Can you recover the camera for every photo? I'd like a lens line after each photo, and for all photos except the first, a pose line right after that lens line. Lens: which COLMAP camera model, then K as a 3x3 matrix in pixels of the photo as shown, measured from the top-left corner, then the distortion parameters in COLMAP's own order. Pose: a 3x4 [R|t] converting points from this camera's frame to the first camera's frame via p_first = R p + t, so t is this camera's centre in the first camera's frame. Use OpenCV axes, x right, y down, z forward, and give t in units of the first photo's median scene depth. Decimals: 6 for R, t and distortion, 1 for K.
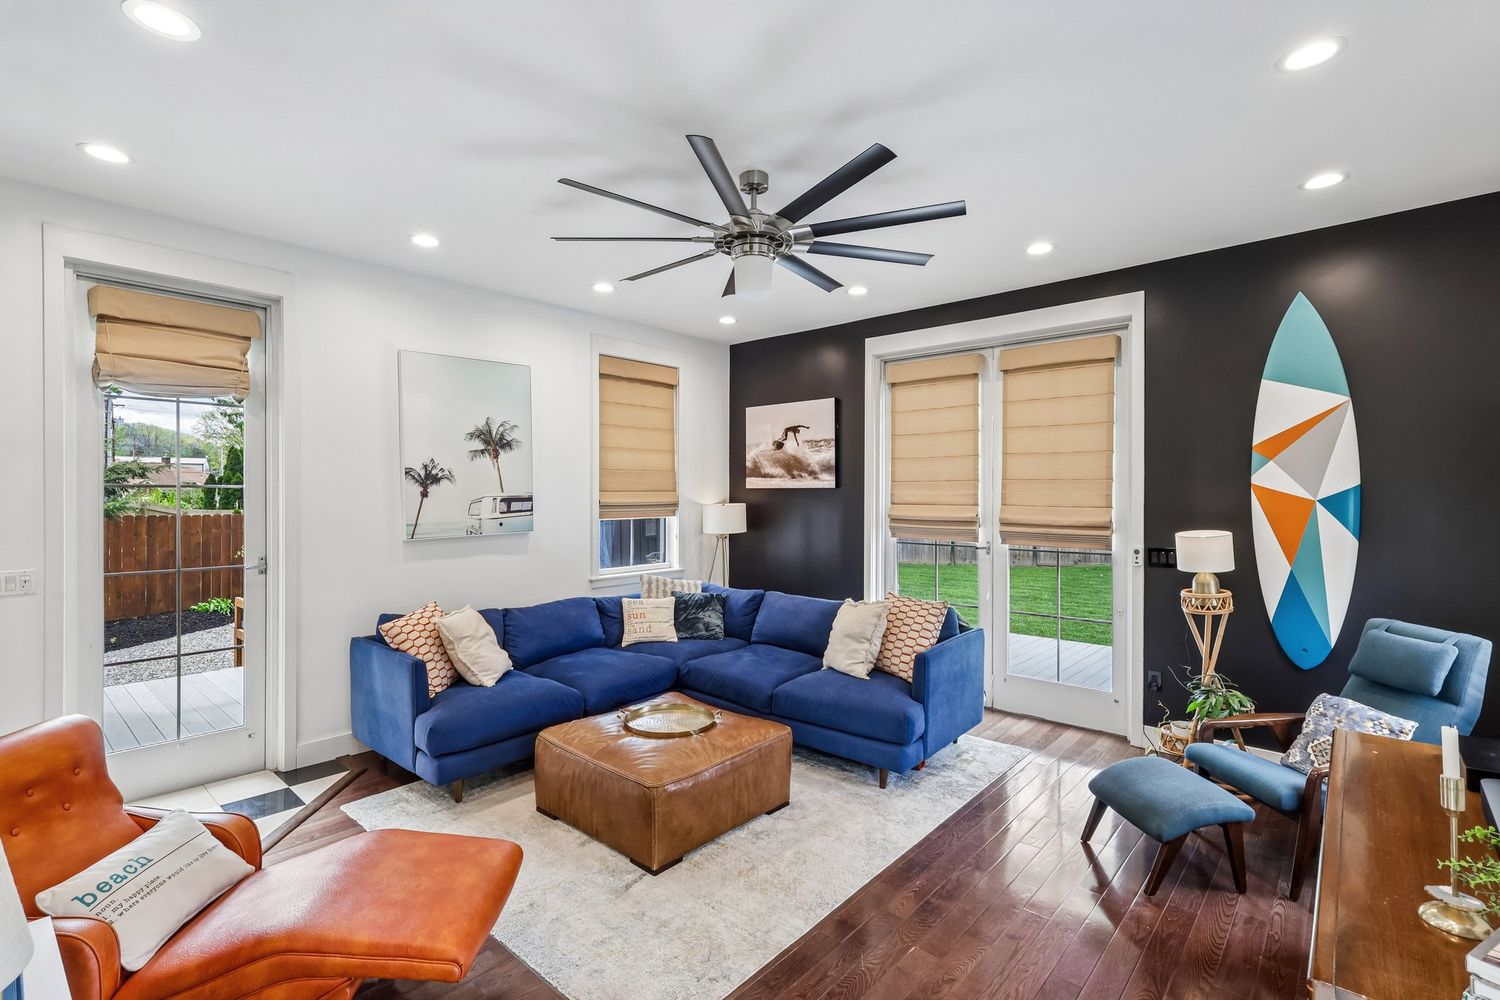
lens RADIAL K [[681.5, 0, 750.0], [0, 681.5, 500.0], [0, 0, 1]] dist [0.002385, 0.000253]
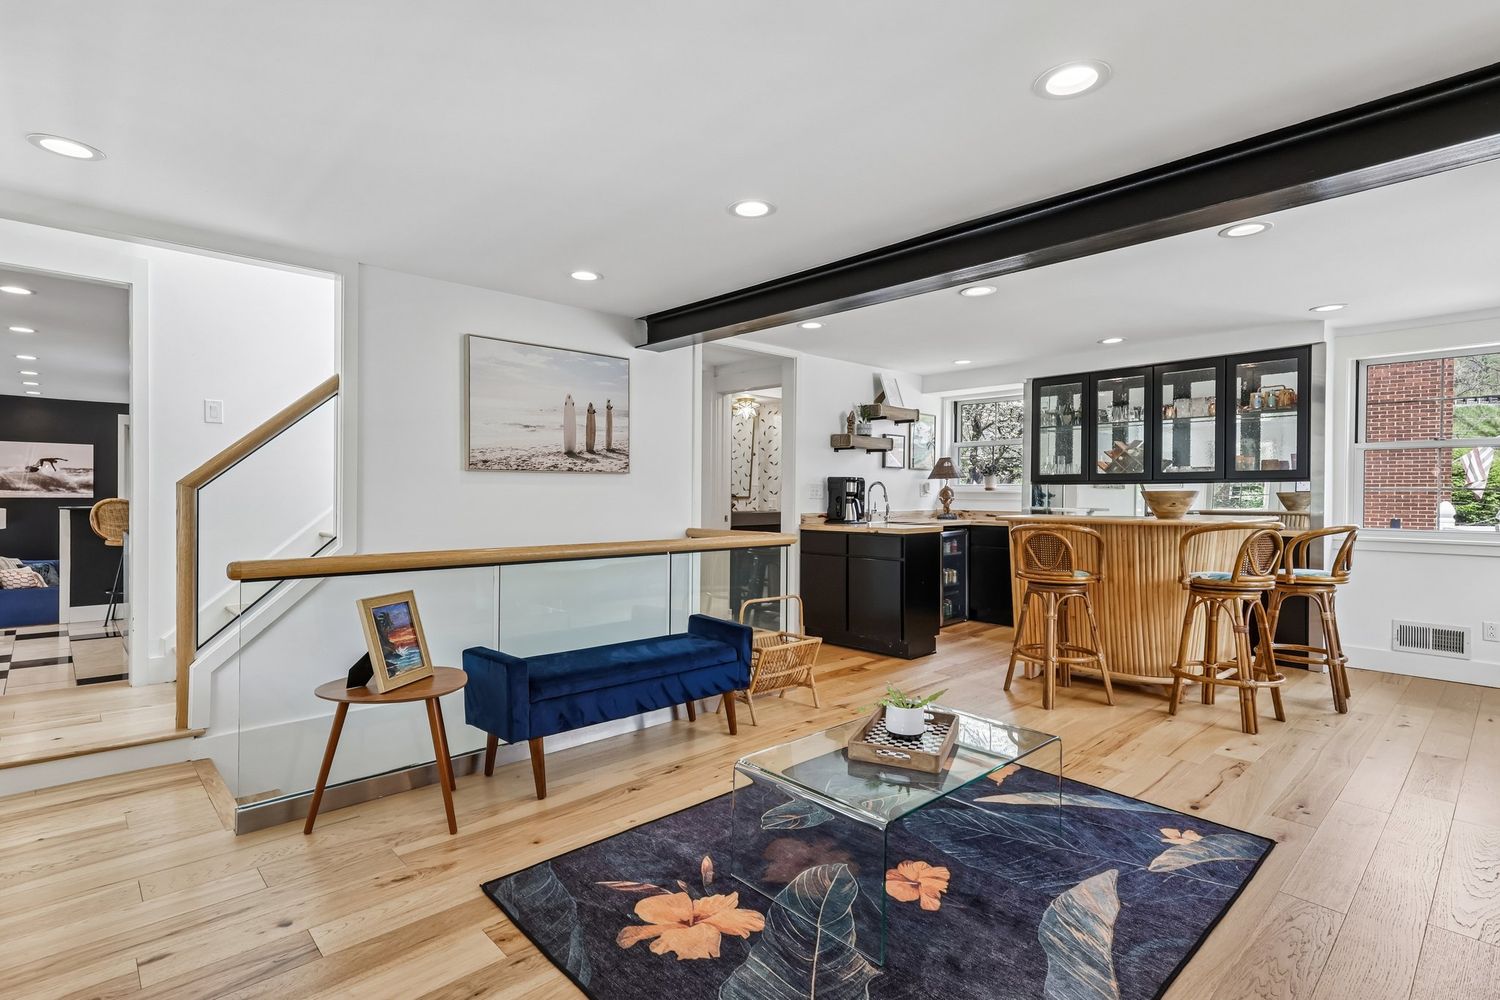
lens RADIAL K [[709.1, 0, 750.0], [0, 709.1, 500.0], [0, 0, 1]] dist [0.009981, -0.000490]
pose [[0.083350, -0.011021, 0.996459, -1.722970], [0.002714, 0.999938, 0.010833, -0.030495], [-0.996517, 0.001801, 0.083375, -0.884025]]
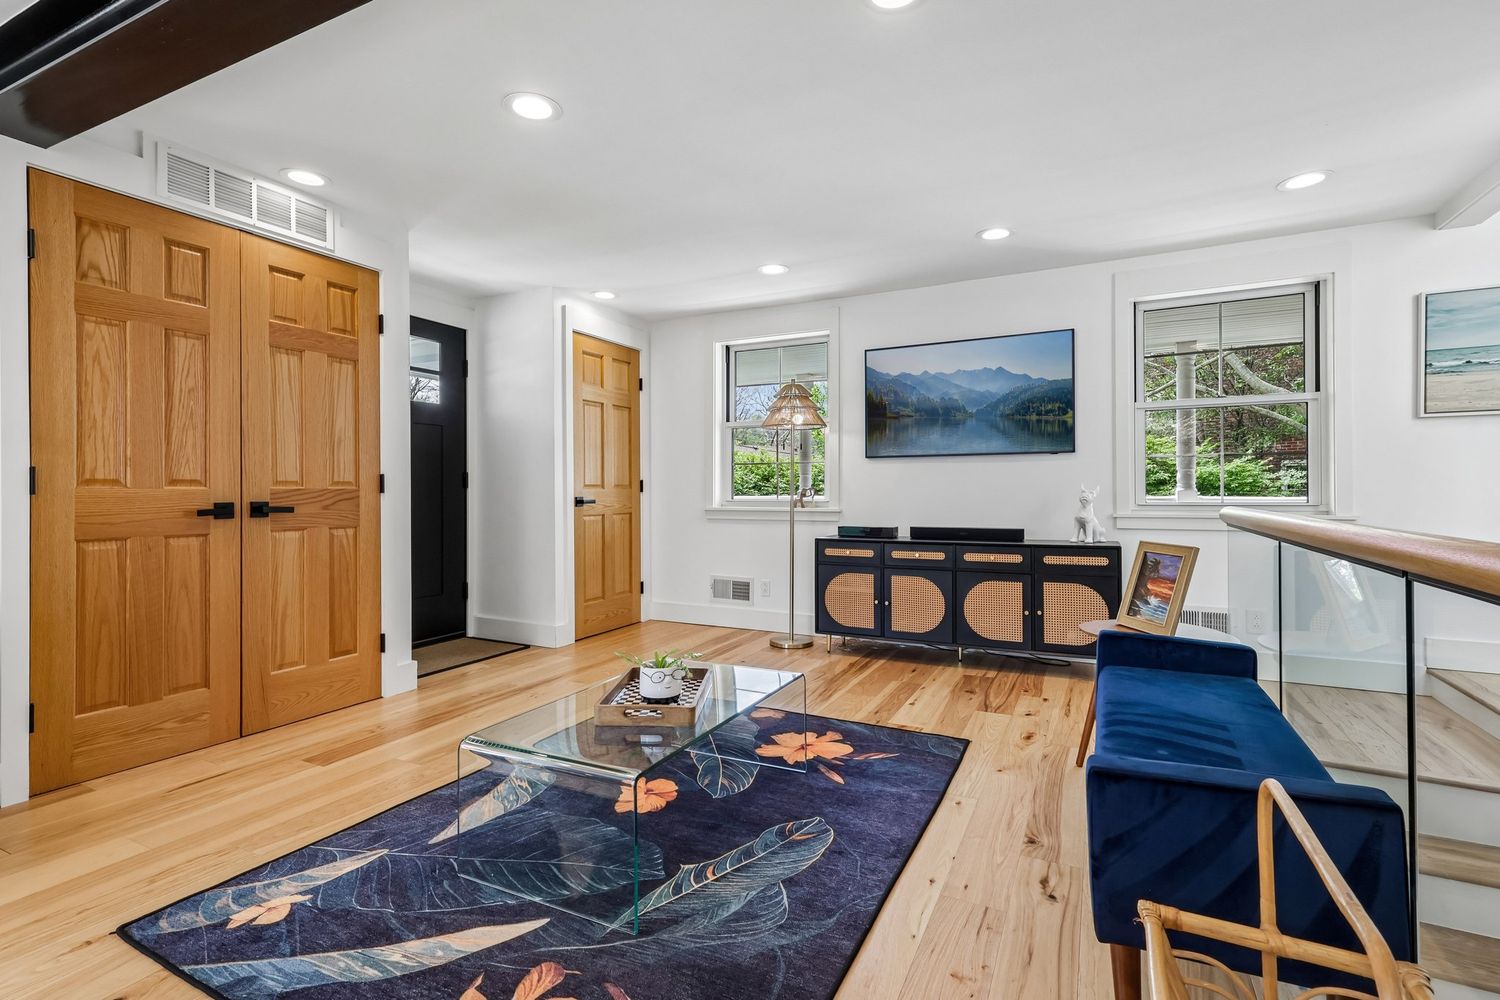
lens RADIAL K [[712.5, 0, 745.8], [0, 712.5, 492.0], [0, 0, 1]] dist [0.016335, 0.000133]
pose [[0.265828, -0.001764, -0.964019, -0.921695], [-0.006075, 0.999975, -0.003505, 0.004040], [0.964001, 0.006788, 0.265810, -0.997416]]
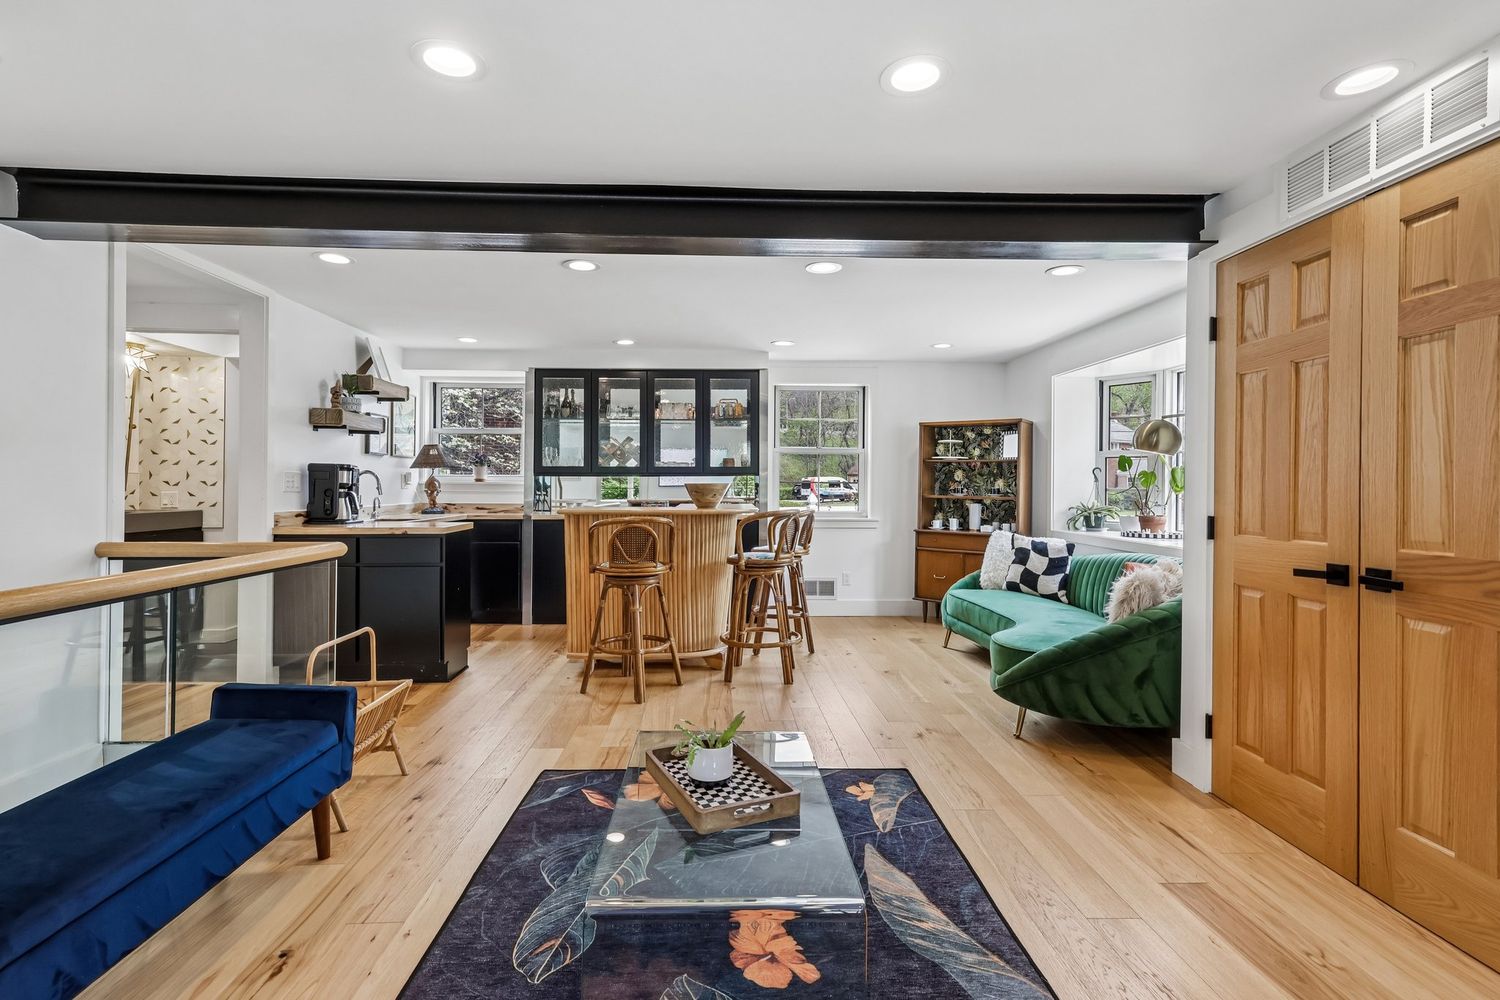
lens RADIAL K [[688.5, 0, 726.6], [0, 688.5, 489.1], [0, 0, 1]] dist [0.003429, -0.000009]
pose [[-0.687955, -0.008372, 0.725705, -1.548077], [-0.001240, 0.999946, 0.010360, -0.032552], [-0.725752, 0.006227, -0.687928, -0.715553]]
